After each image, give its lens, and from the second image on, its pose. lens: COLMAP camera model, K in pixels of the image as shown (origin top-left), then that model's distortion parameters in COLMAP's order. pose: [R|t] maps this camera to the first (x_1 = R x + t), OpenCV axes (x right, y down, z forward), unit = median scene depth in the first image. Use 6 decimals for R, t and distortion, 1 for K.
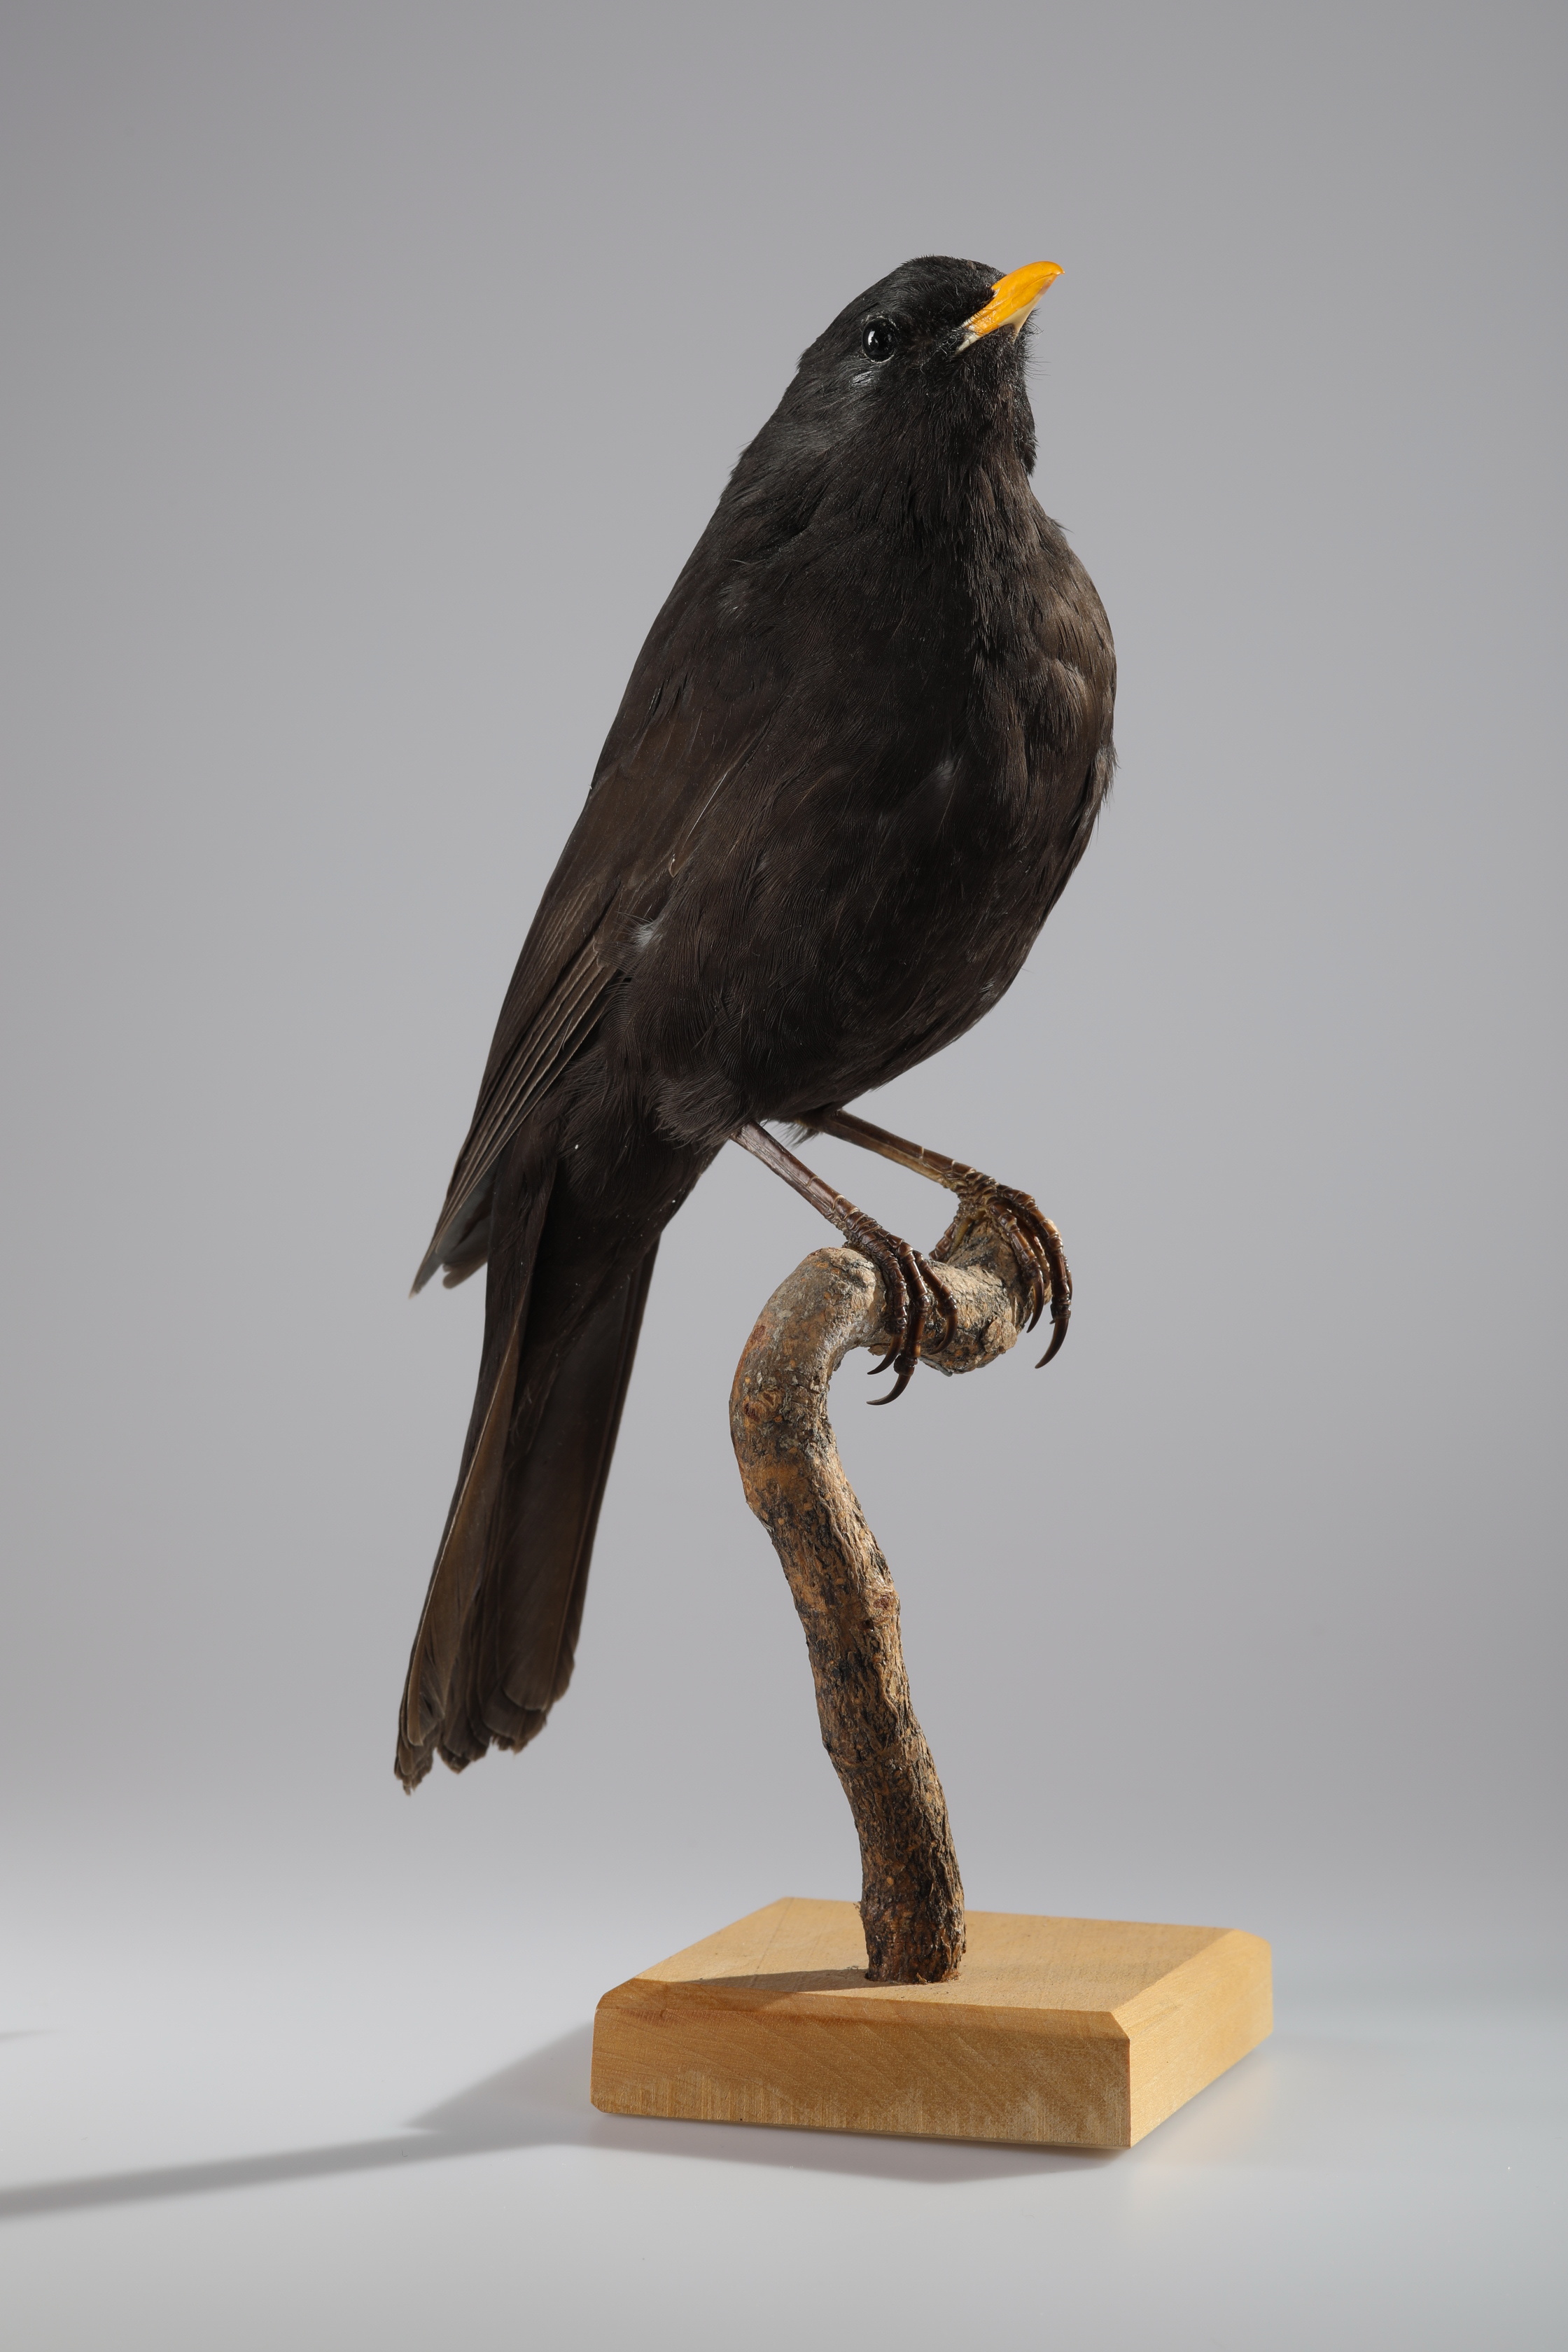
lens RADIAL K [[6720.5, 0, 784.0], [0, 6720.5, 1176.0], [0, 0, 1]] dist [0.434611, -0.304358]
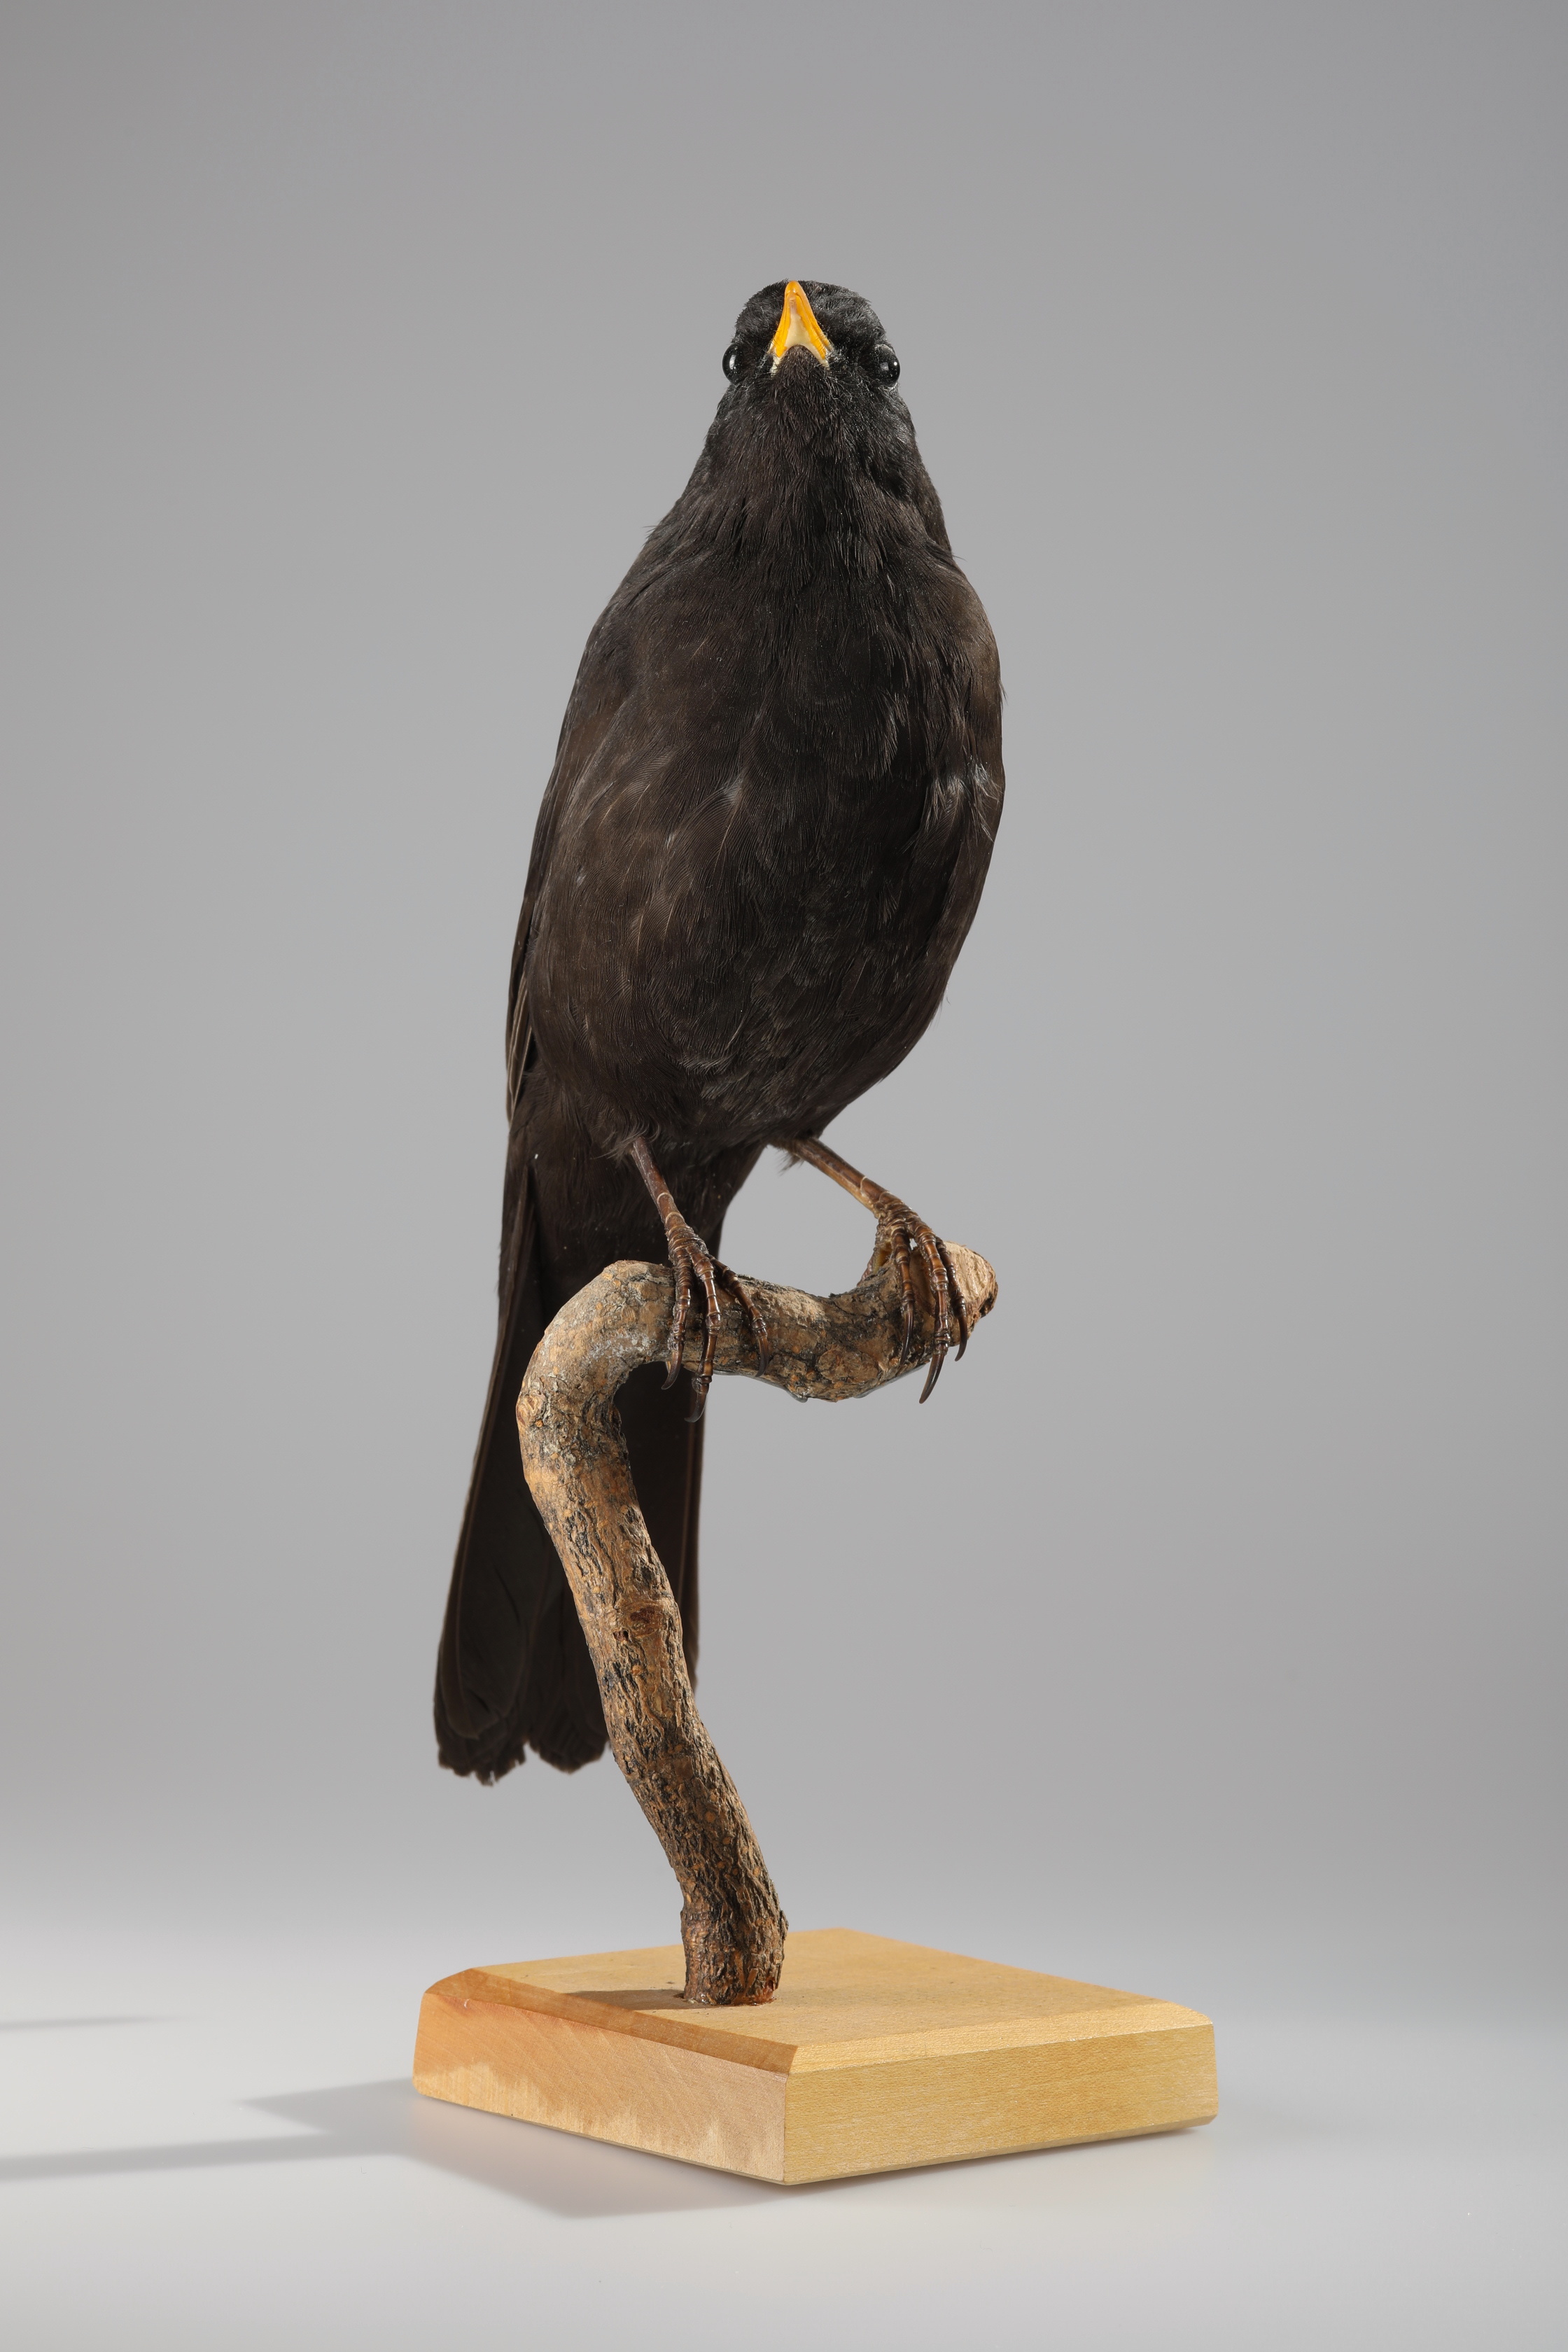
lens RADIAL K [[6720.5, 0, 784.0], [0, 6720.5, 1176.0], [0, 0, 1]] dist [0.434611, -0.304358]
pose [[0.836679, 0.043693, -0.545948, 0.576314], [-0.062091, 0.997953, -0.015289, 0.012018], [0.544163, 0.046691, 0.837679, 0.165684]]
